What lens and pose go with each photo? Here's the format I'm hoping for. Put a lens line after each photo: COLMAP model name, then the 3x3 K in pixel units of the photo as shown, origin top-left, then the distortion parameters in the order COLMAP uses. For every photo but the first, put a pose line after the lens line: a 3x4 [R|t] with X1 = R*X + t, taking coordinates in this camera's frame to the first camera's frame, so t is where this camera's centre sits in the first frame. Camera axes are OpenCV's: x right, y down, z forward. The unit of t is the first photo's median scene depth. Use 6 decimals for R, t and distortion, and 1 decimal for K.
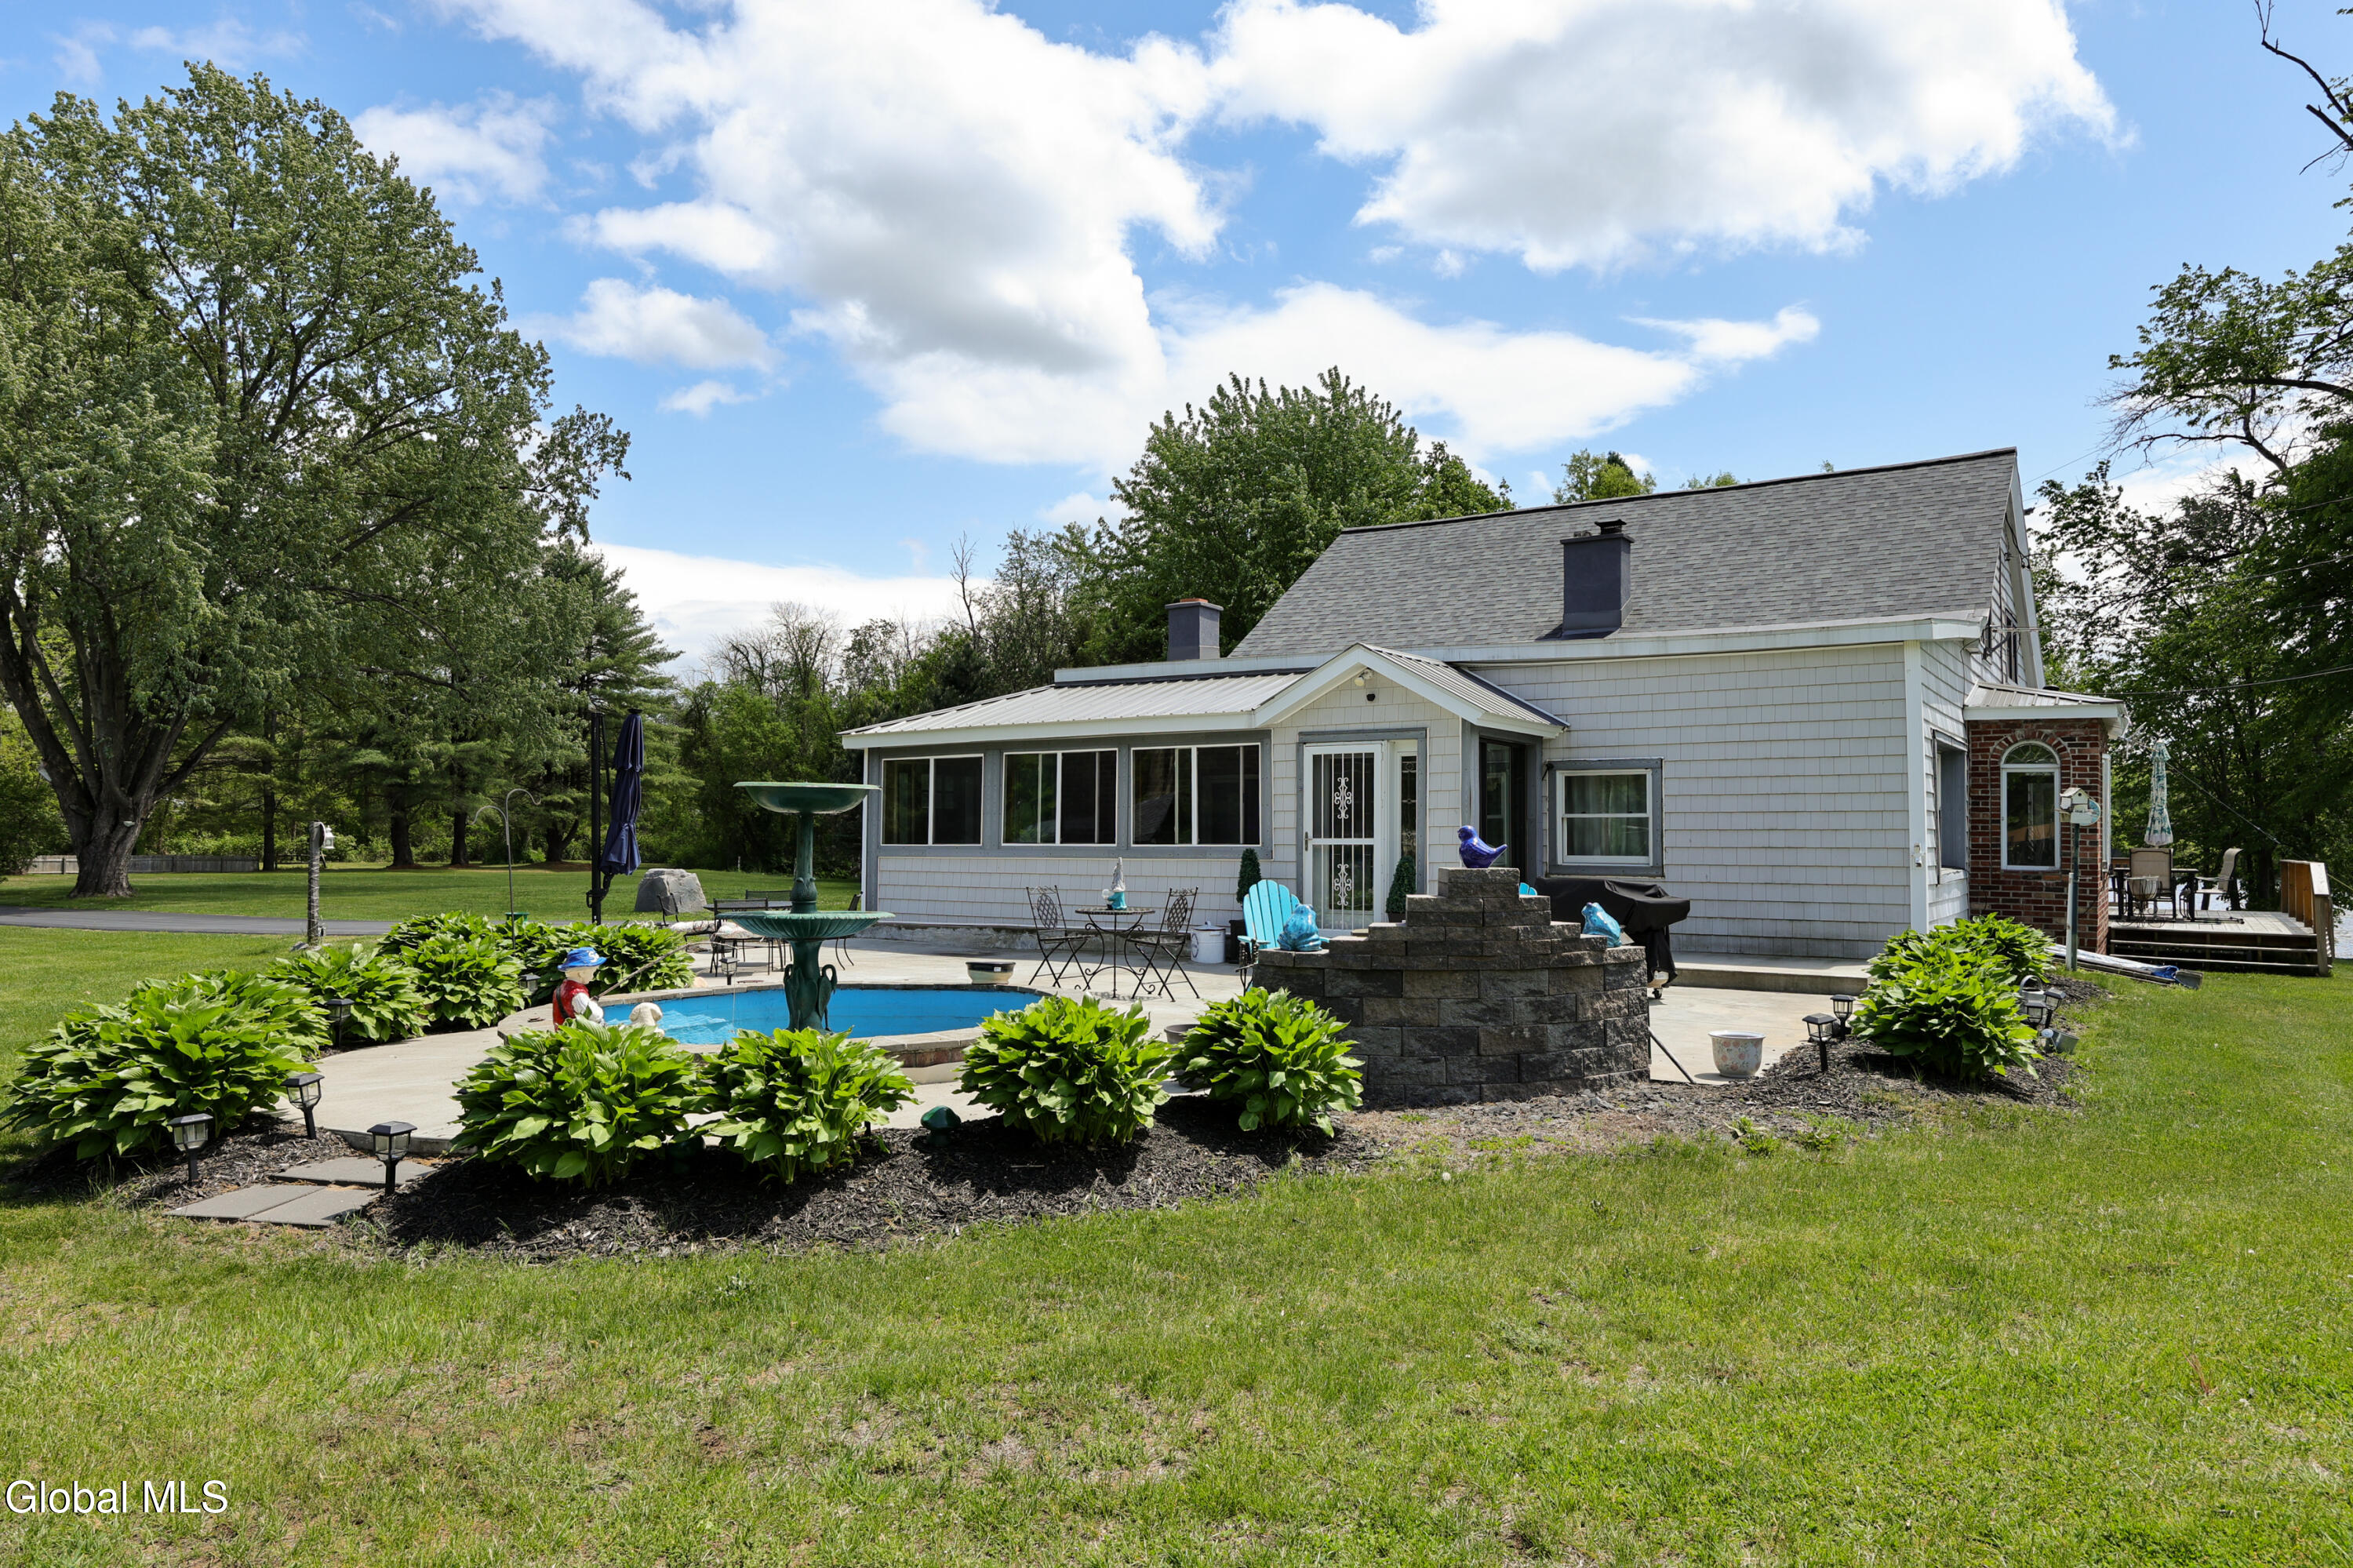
lens RADIAL K [[1476.4, 0, 1176.2], [0, 1476.4, 800.7], [0, 0, 1]] dist [0.015832, -0.010838]
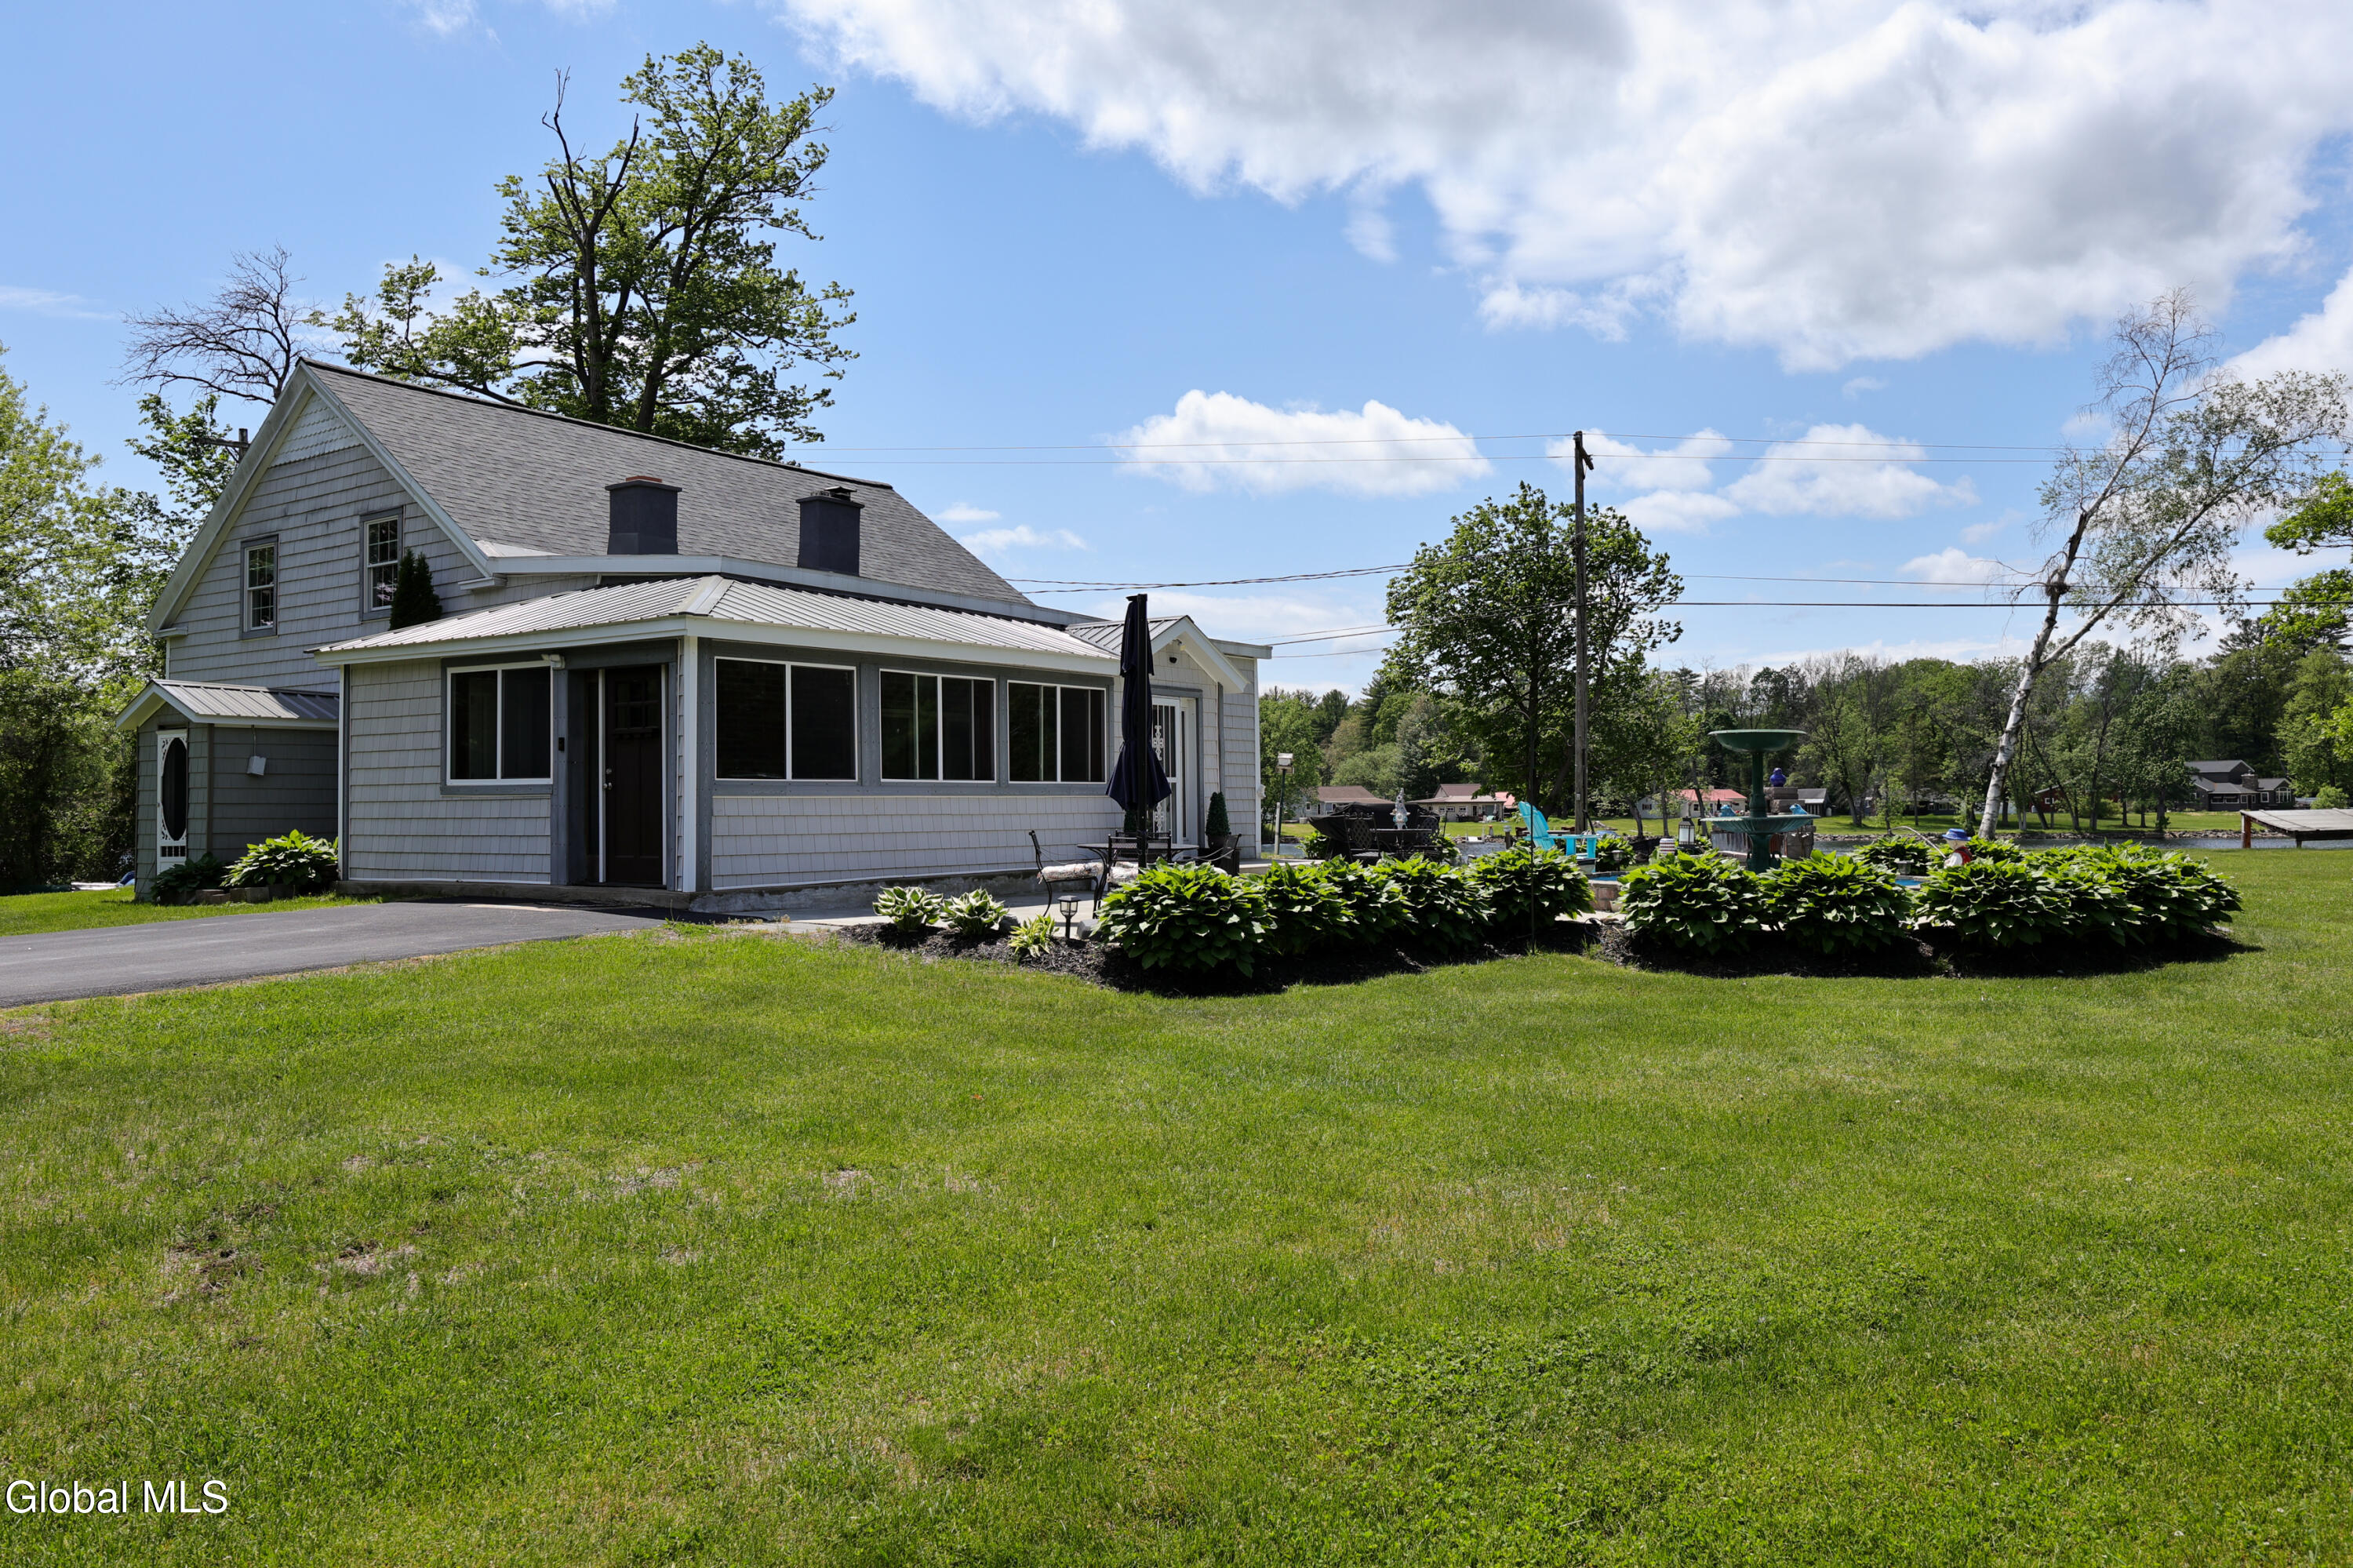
lens RADIAL K [[1709.5, 0, 1196.0], [0, 1709.5, 783.1], [0, 0, 1]] dist [-0.003145, 0.017852]
pose [[0.026808, 0.010781, 0.999582, -1.165304], [-0.022572, 0.999693, -0.010177, 0.040637], [-0.999386, -0.022290, 0.027043, 0.869200]]
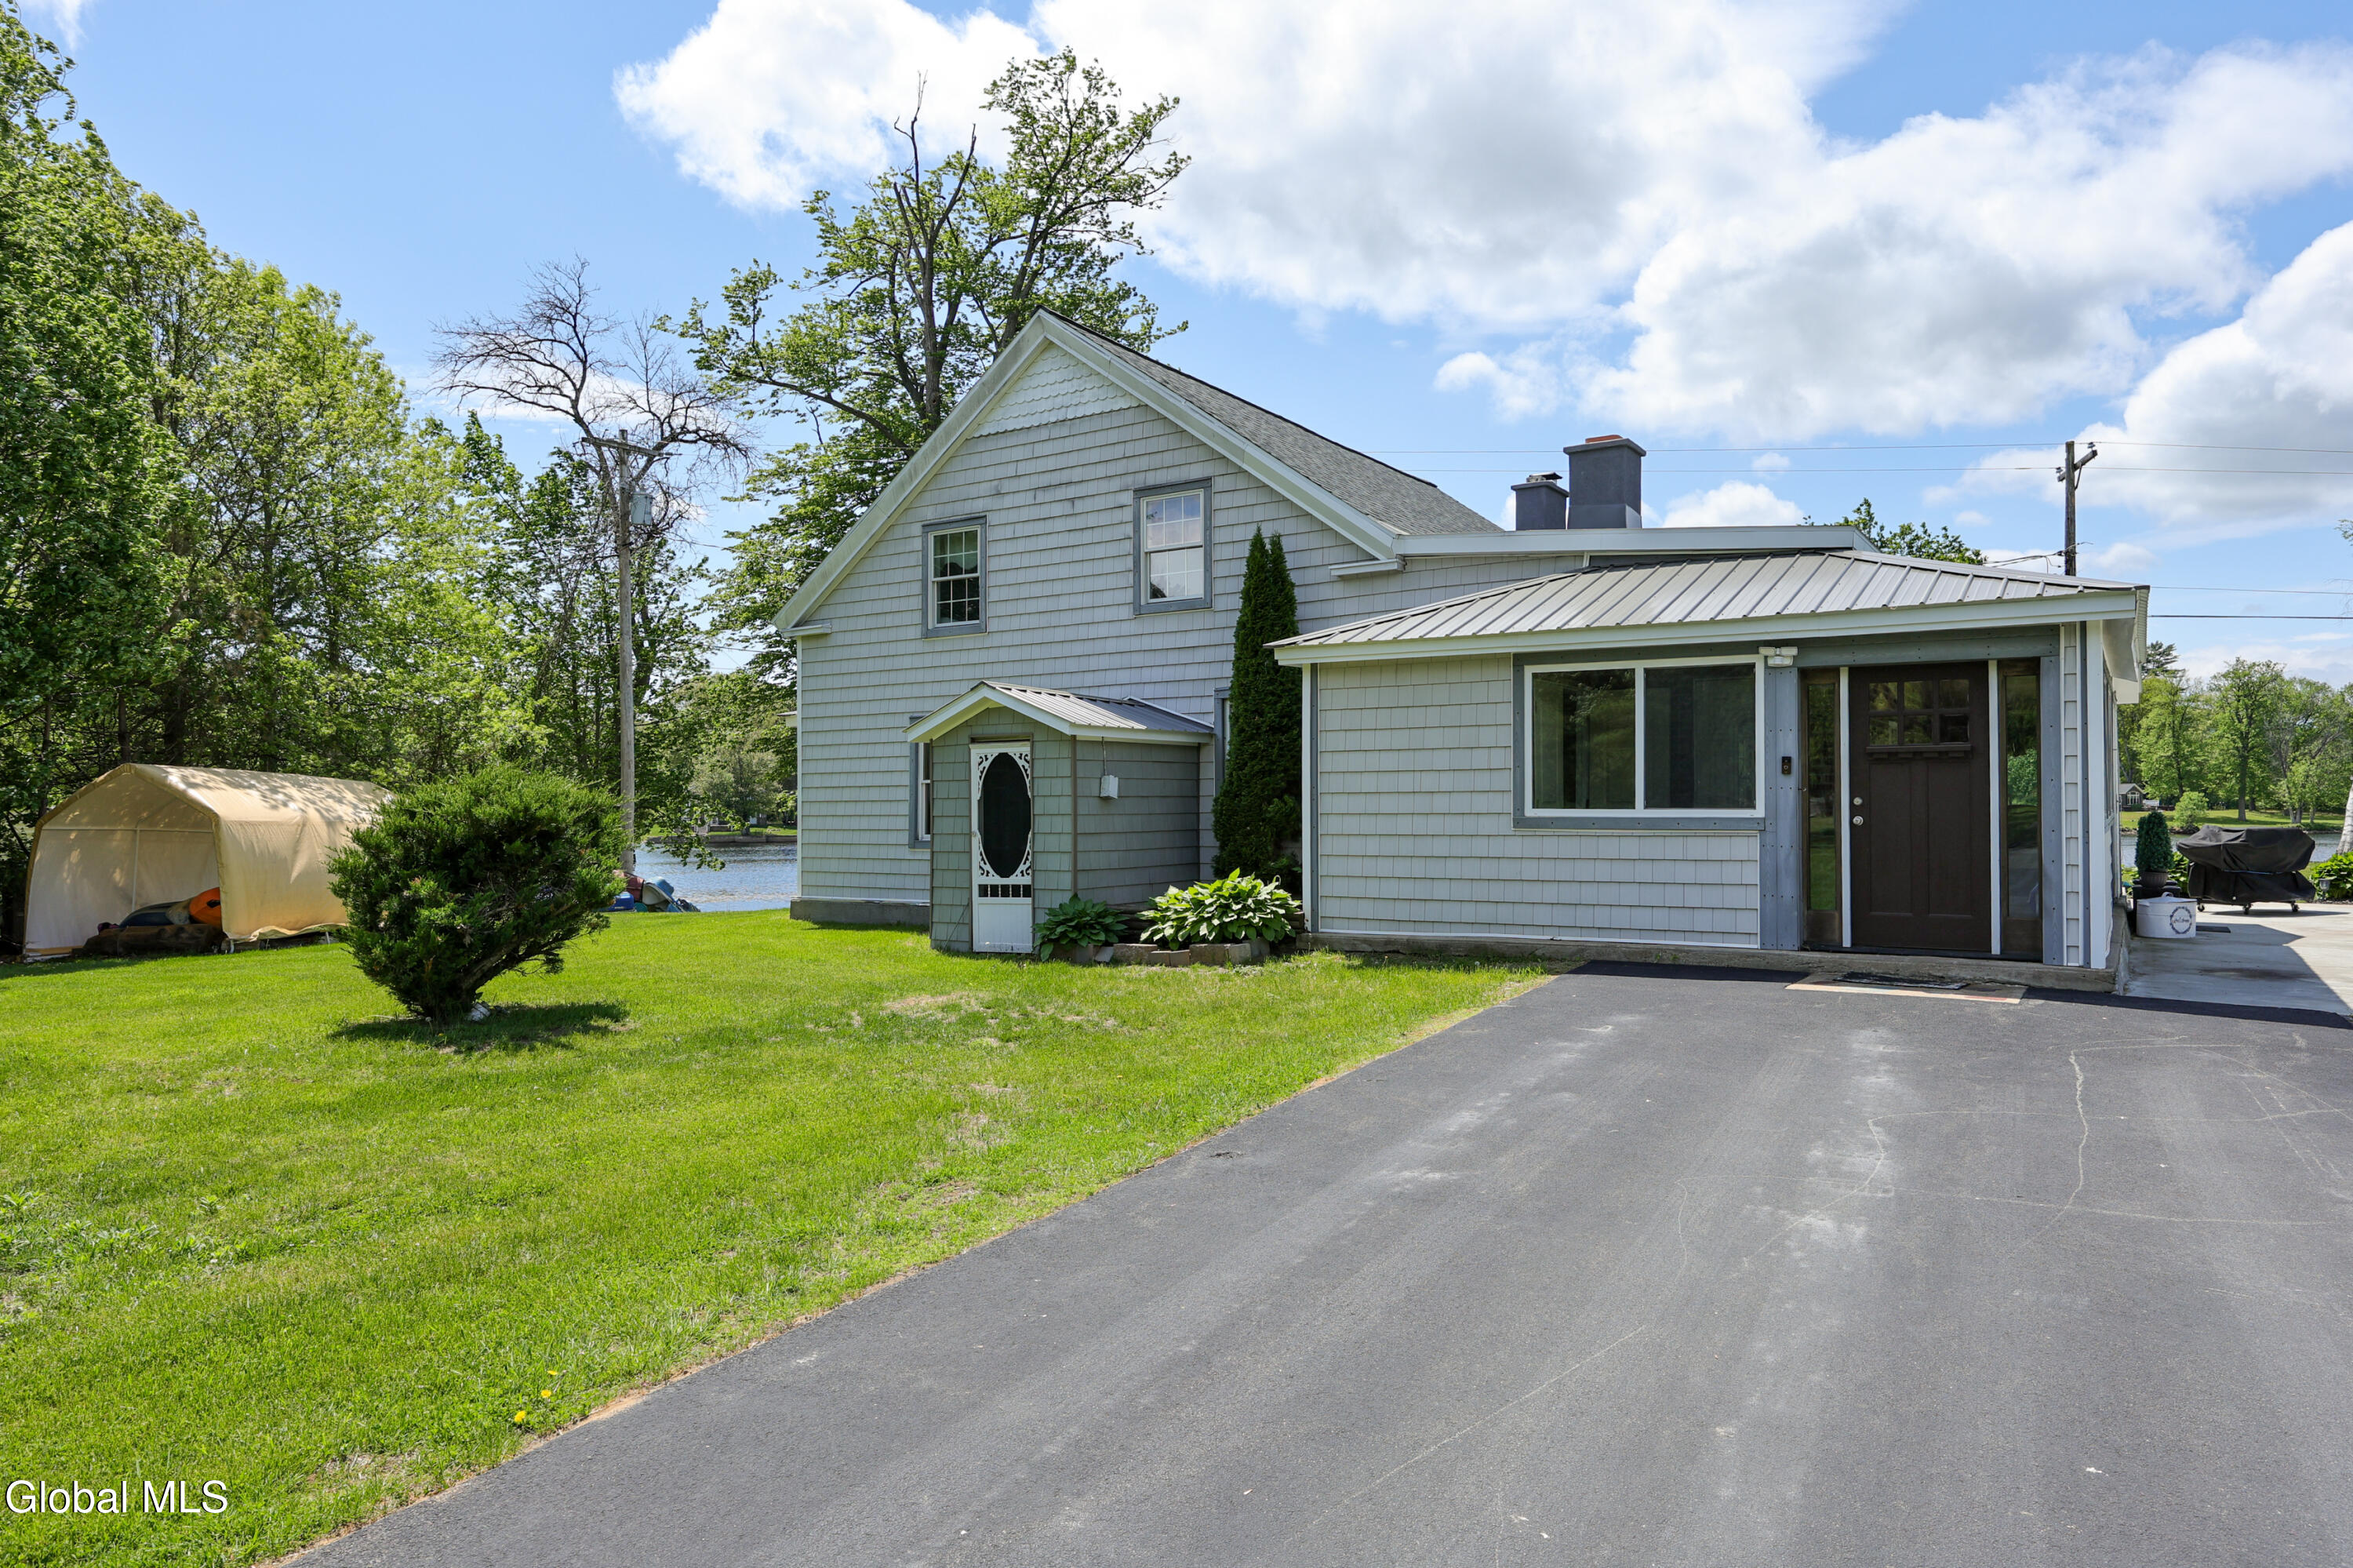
lens RADIAL K [[1476.4, 0, 1194.1], [0, 1476.4, 794.4], [0, 0, 1]] dist [0.015832, -0.010838]
pose [[-0.016609, 0.004673, 0.999851, -0.831177], [-0.023575, 0.999709, -0.005064, 0.038710], [-0.999584, -0.023655, -0.016494, 1.533736]]
